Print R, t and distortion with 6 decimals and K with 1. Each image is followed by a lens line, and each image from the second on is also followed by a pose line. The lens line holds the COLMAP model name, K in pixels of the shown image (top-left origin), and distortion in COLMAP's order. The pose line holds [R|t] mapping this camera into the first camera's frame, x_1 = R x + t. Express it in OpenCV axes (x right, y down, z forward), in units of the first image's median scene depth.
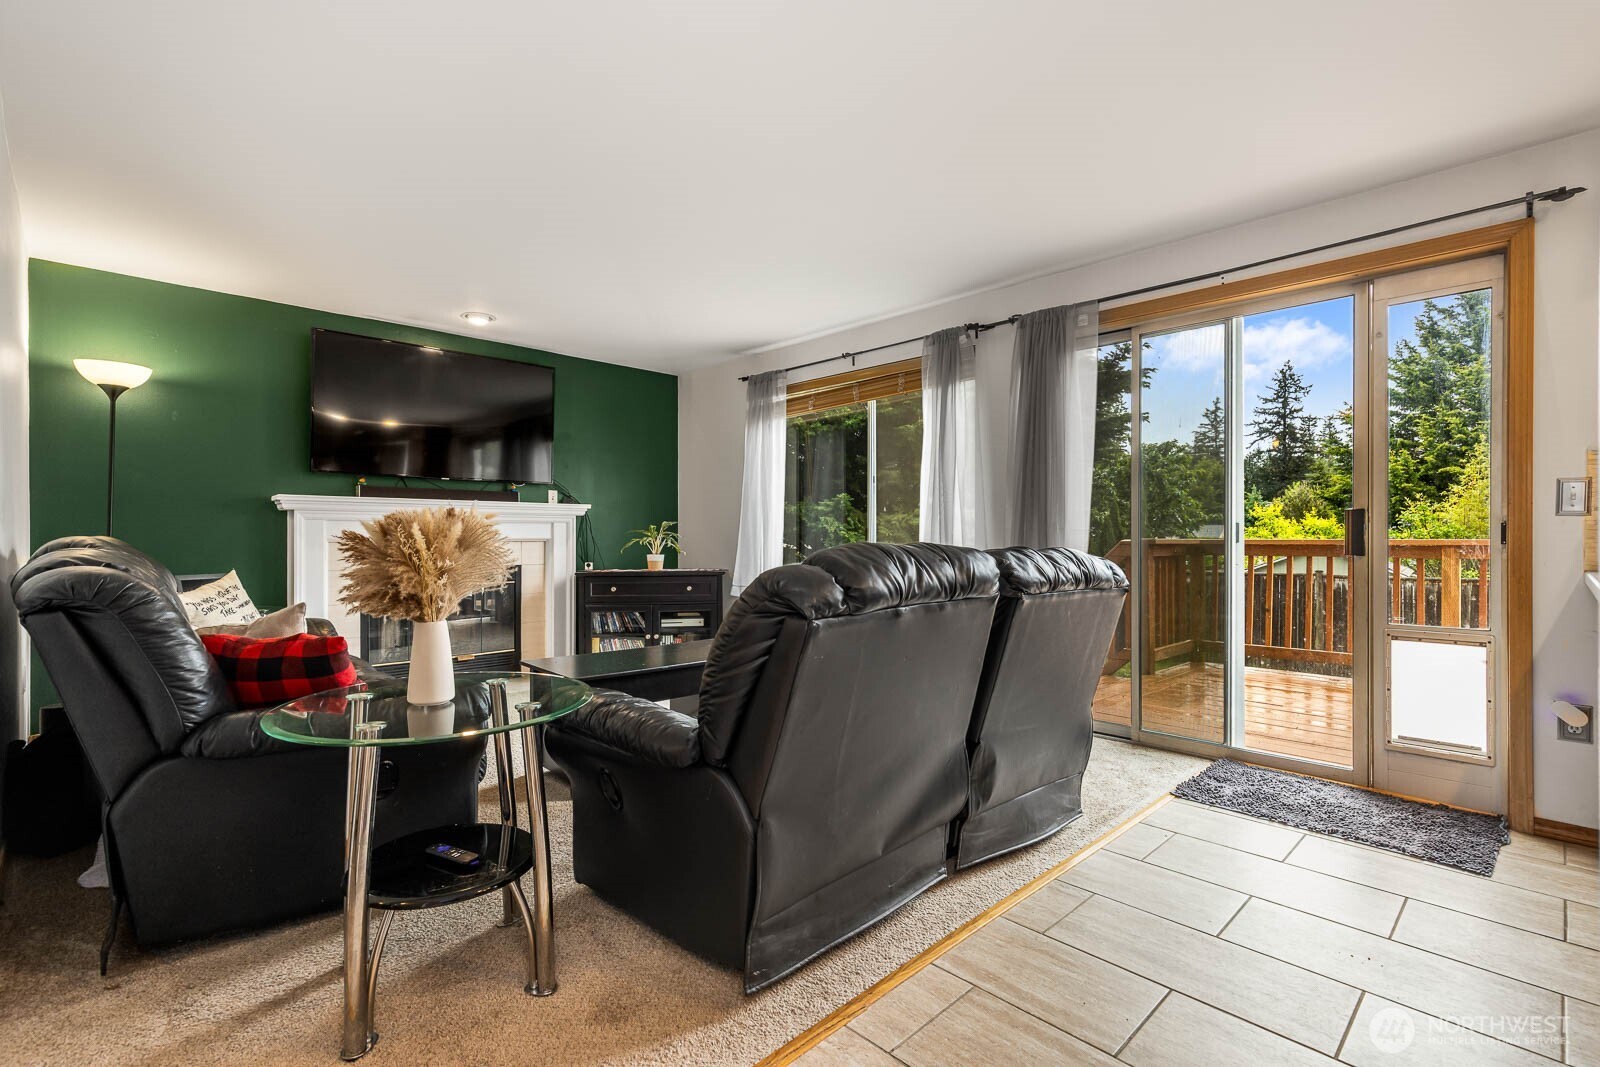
lens RADIAL K [[731.1, 0, 794.8], [0, 731.1, 533.9], [0, 0, 1]] dist [0.013851, -0.004013]
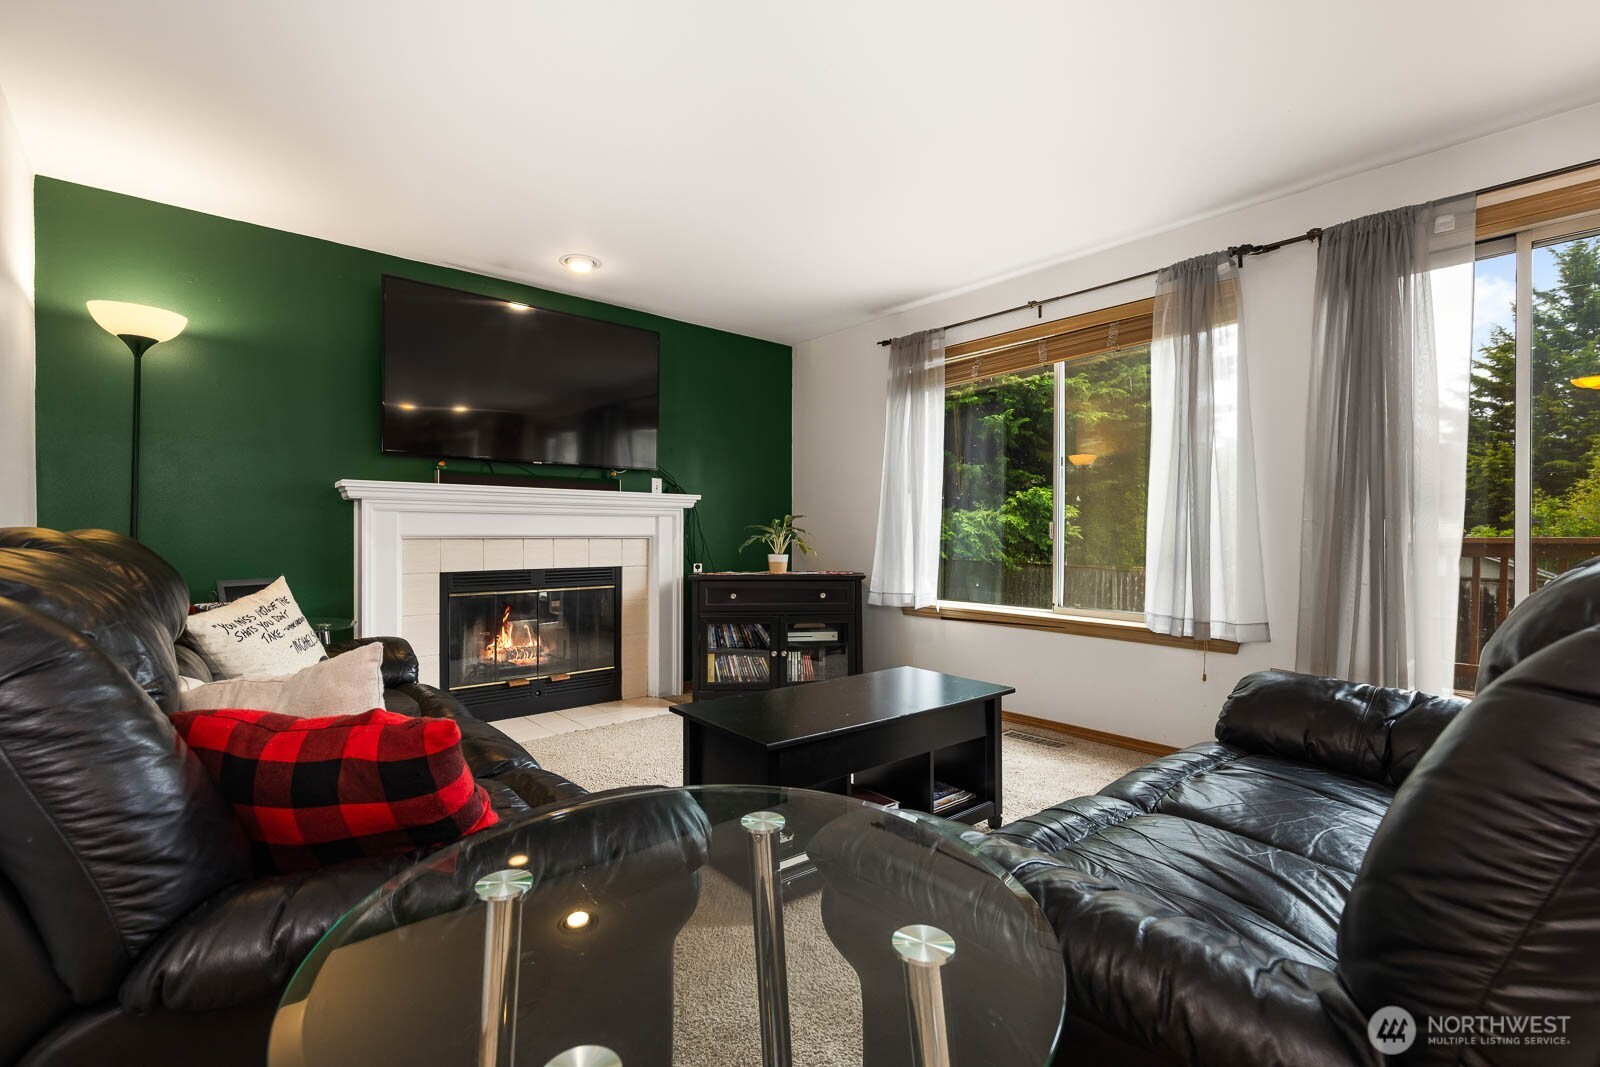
lens RADIAL K [[731.1, 0, 805.6], [0, 731.1, 534.8], [0, 0, 1]] dist [0.013851, -0.004013]
pose [[0.998449, 0.001886, -0.055648, -0.120073], [-0.001626, 0.999988, 0.004707, 0.001987], [0.055656, -0.004609, 0.998439, 0.177925]]
